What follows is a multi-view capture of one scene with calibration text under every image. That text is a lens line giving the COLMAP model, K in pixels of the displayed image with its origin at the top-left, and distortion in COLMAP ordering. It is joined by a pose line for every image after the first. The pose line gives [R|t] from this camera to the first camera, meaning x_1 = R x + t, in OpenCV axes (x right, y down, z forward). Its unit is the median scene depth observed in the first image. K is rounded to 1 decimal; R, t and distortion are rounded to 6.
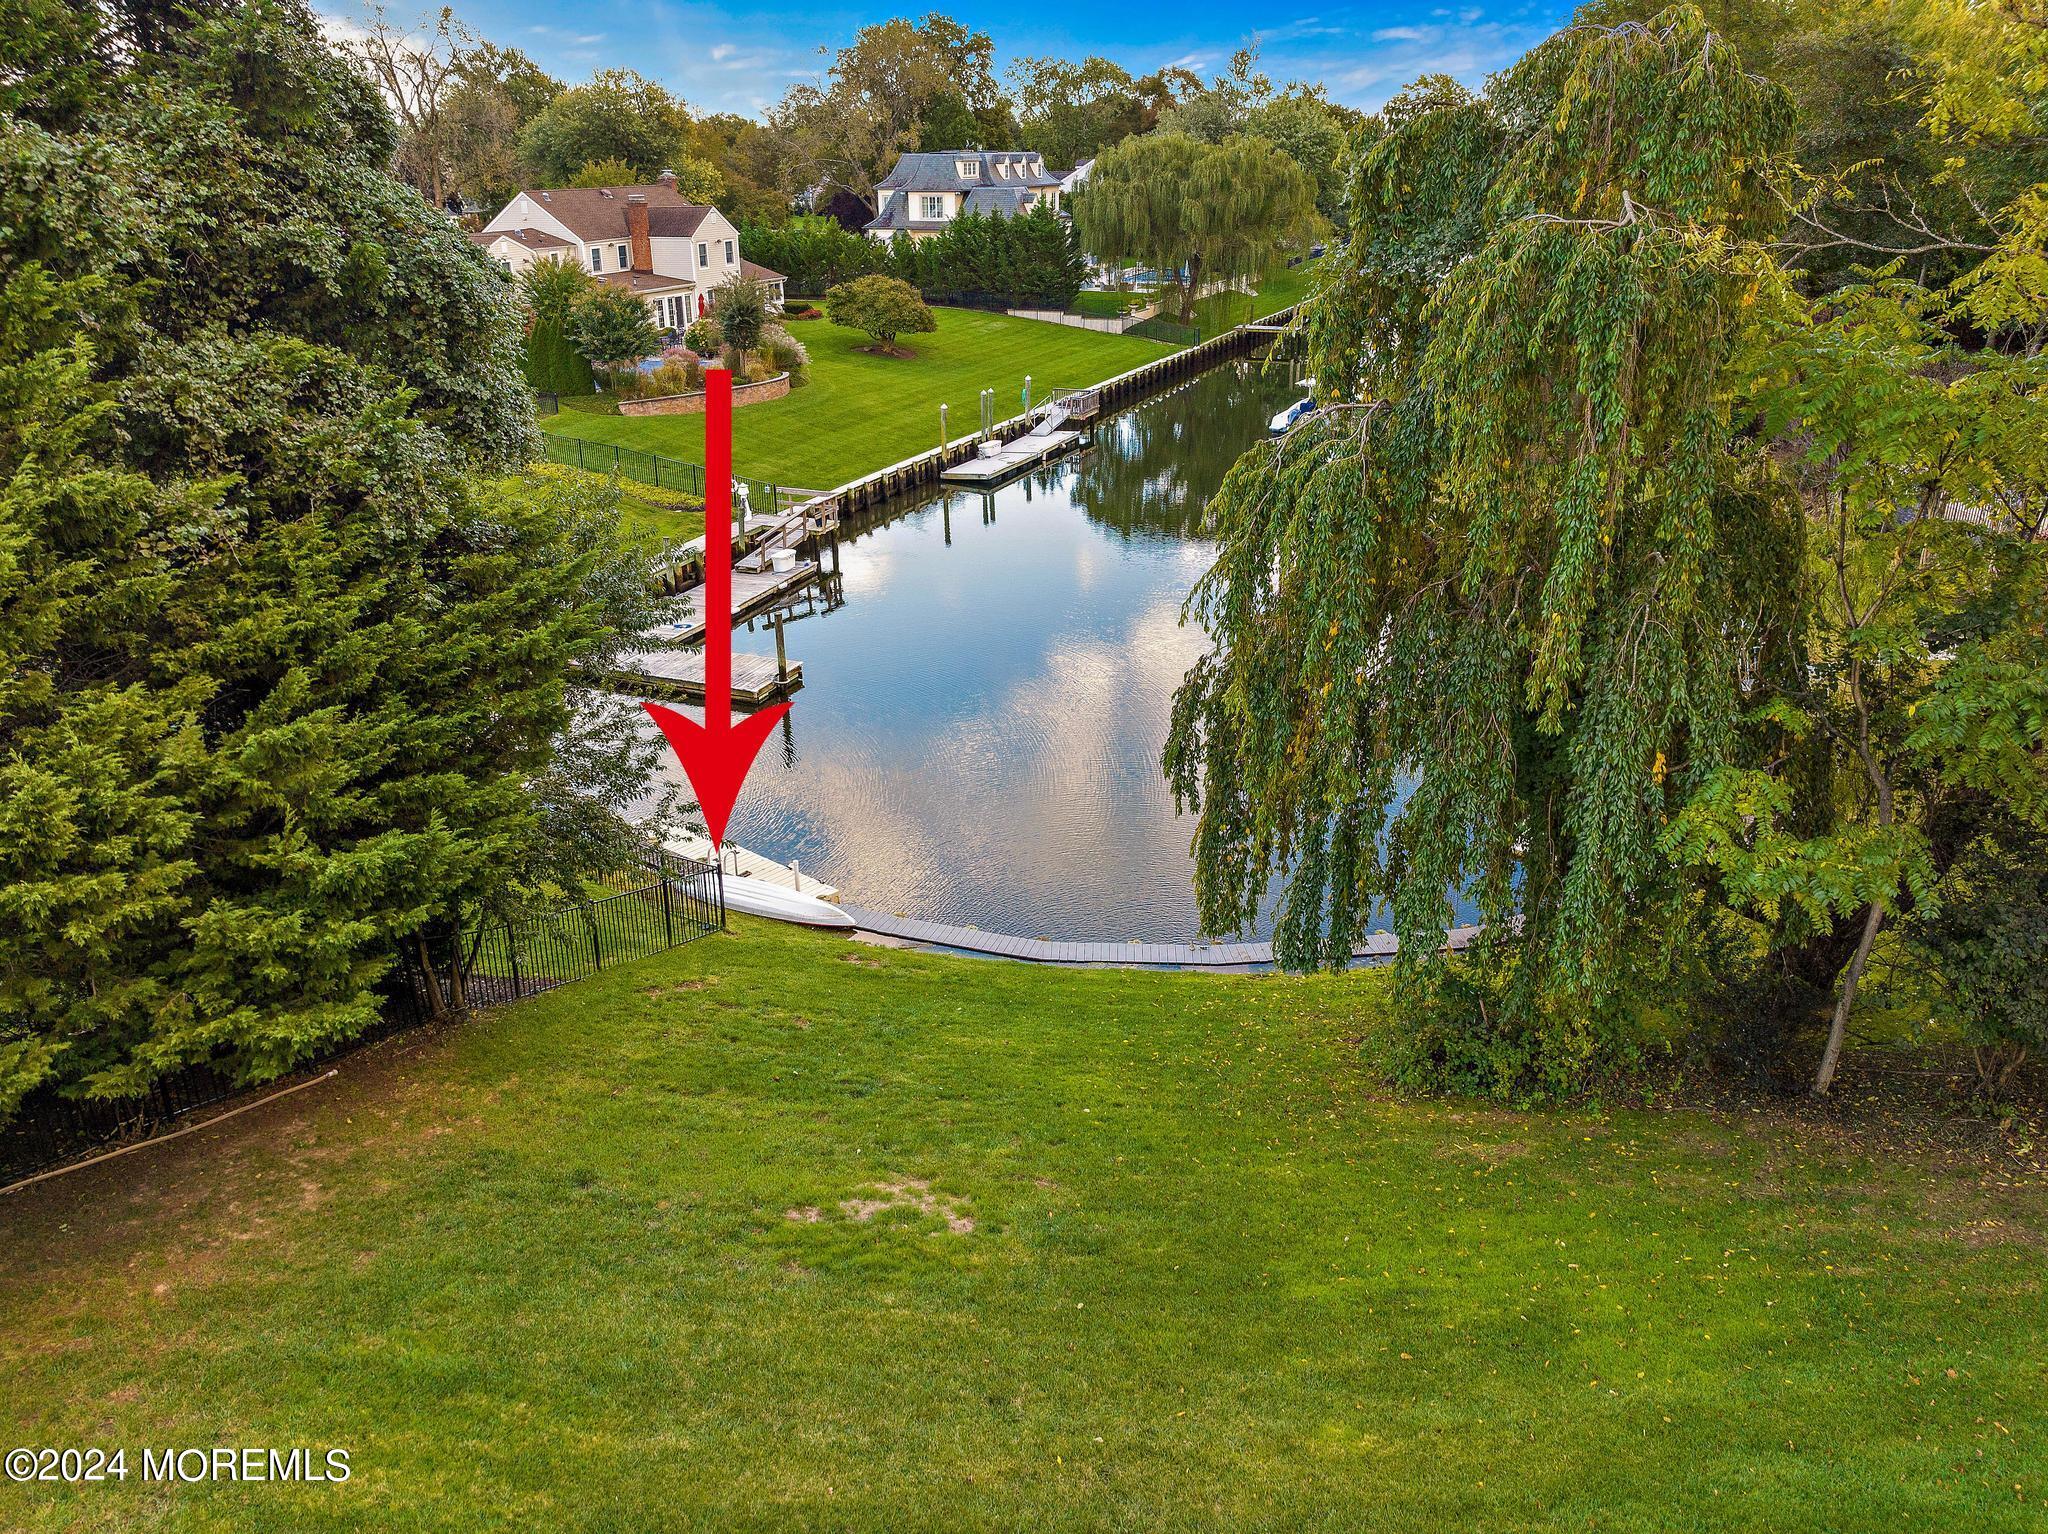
lens RADIAL K [[1446.9, 0, 994.1], [0, 1446.9, 770.4], [0, 0, 1]] dist [-0.035313, 0.000922]
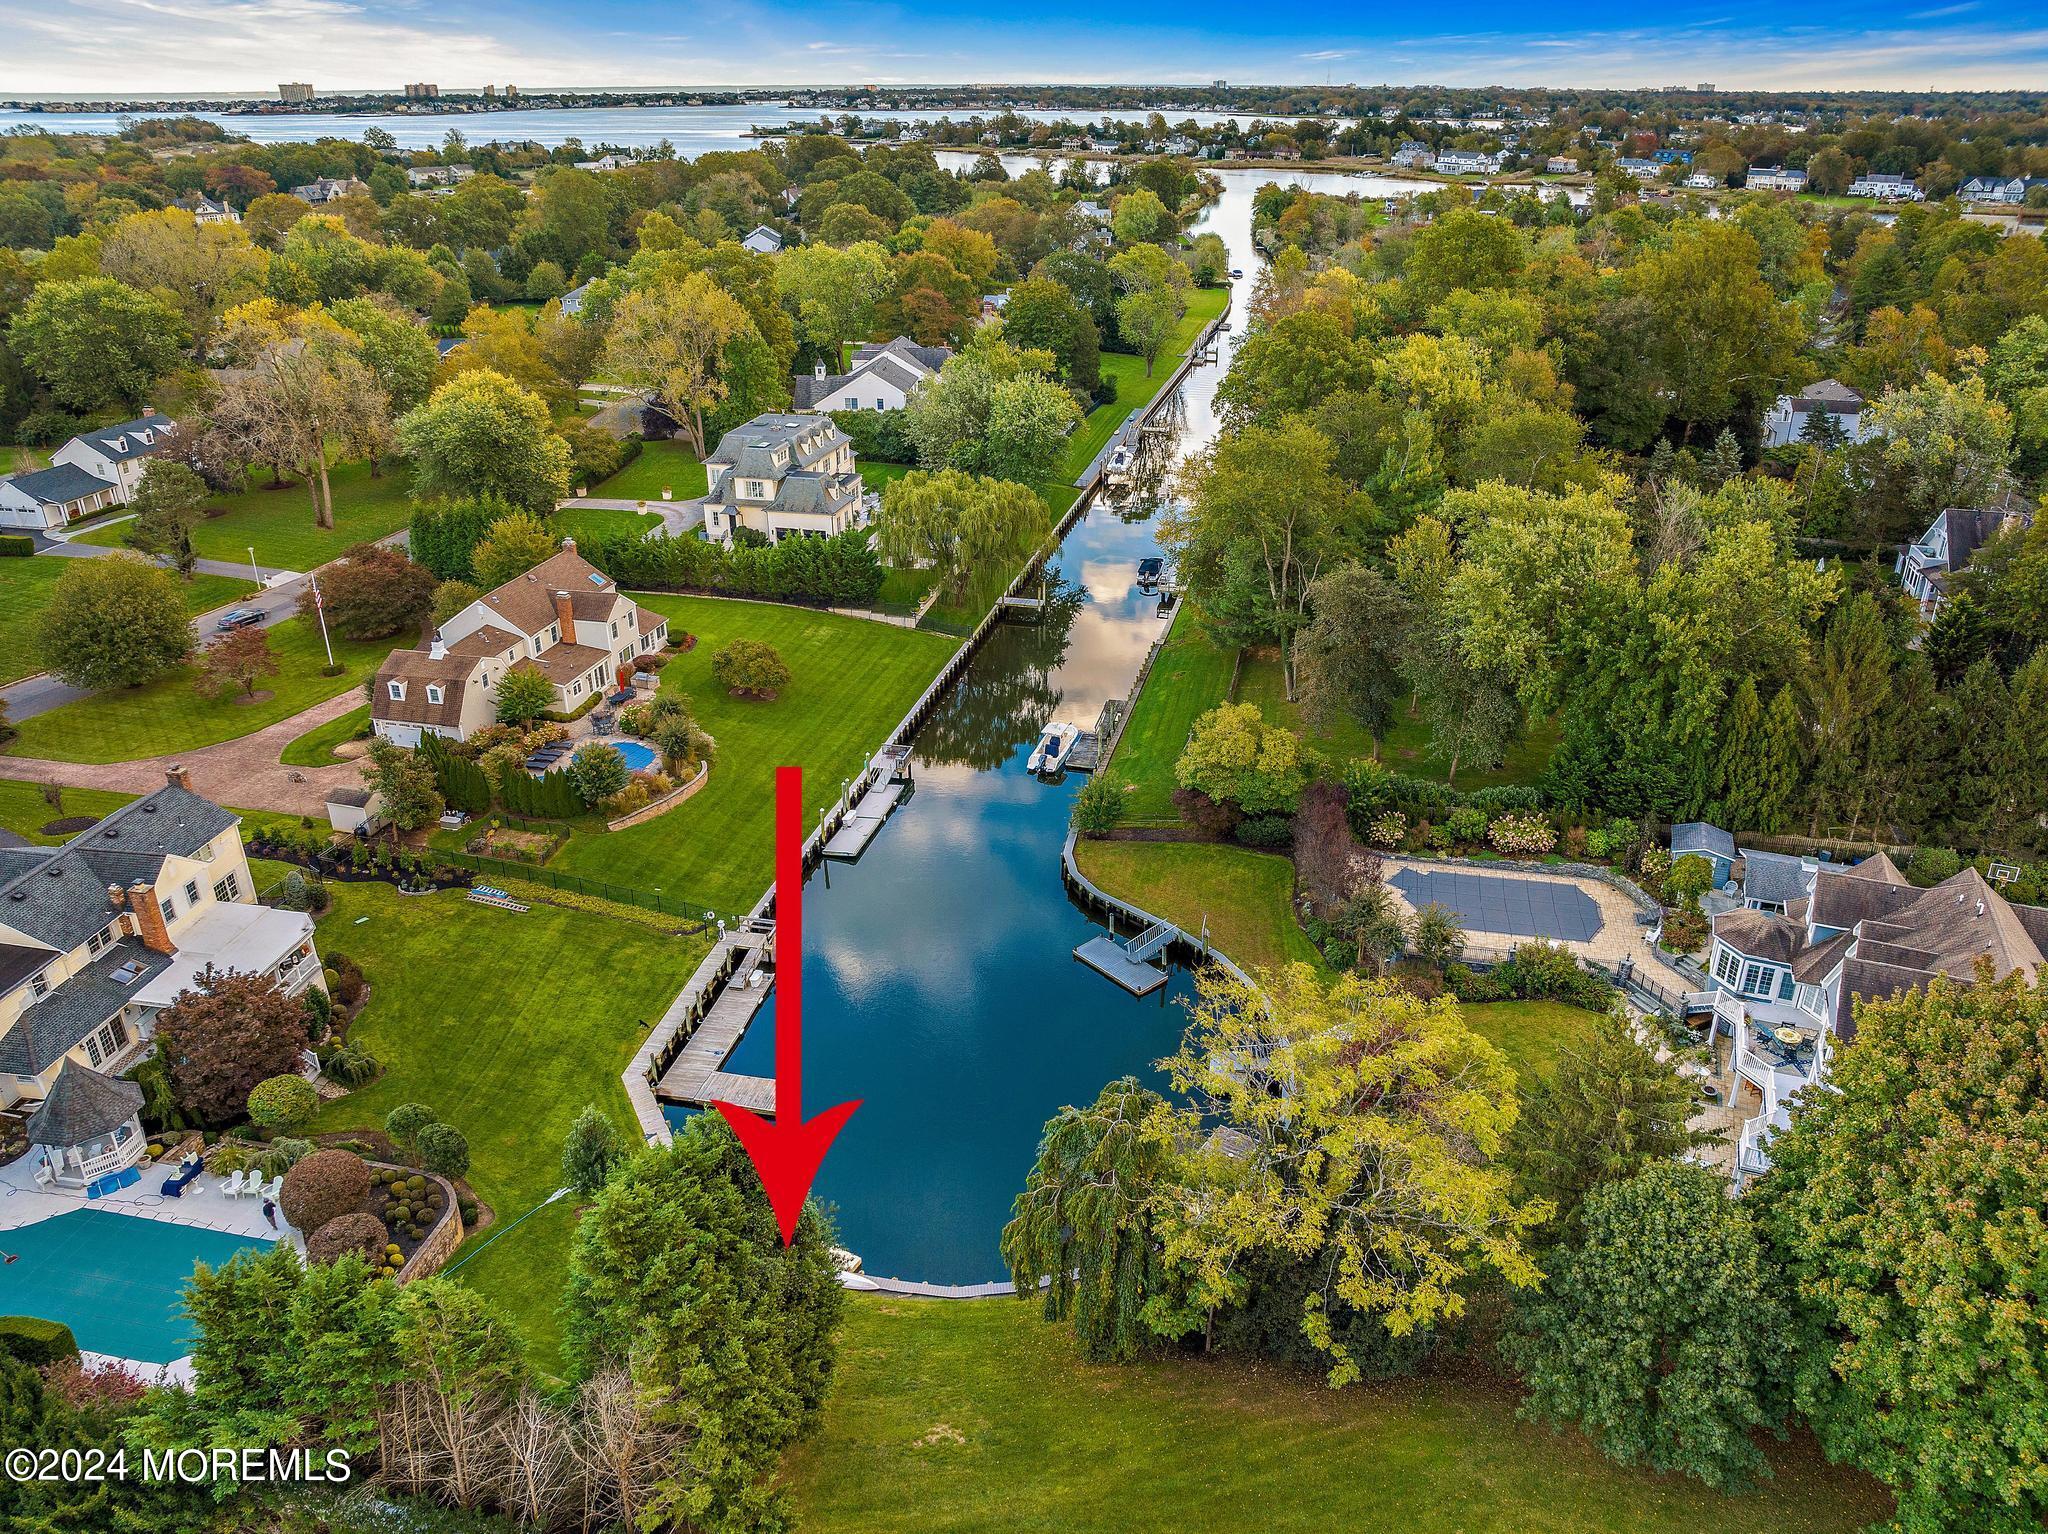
lens RADIAL K [[1480.0, 0, 1042.4], [0, 1480.0, 701.5], [0, 0, 1]] dist [-0.003454, -0.001318]
pose [[0.980637, -0.066925, 0.184043, -0.077950], [0.067918, 0.997690, 0.000907, -0.312004], [-0.183679, 0.011610, 0.982918, -0.555270]]
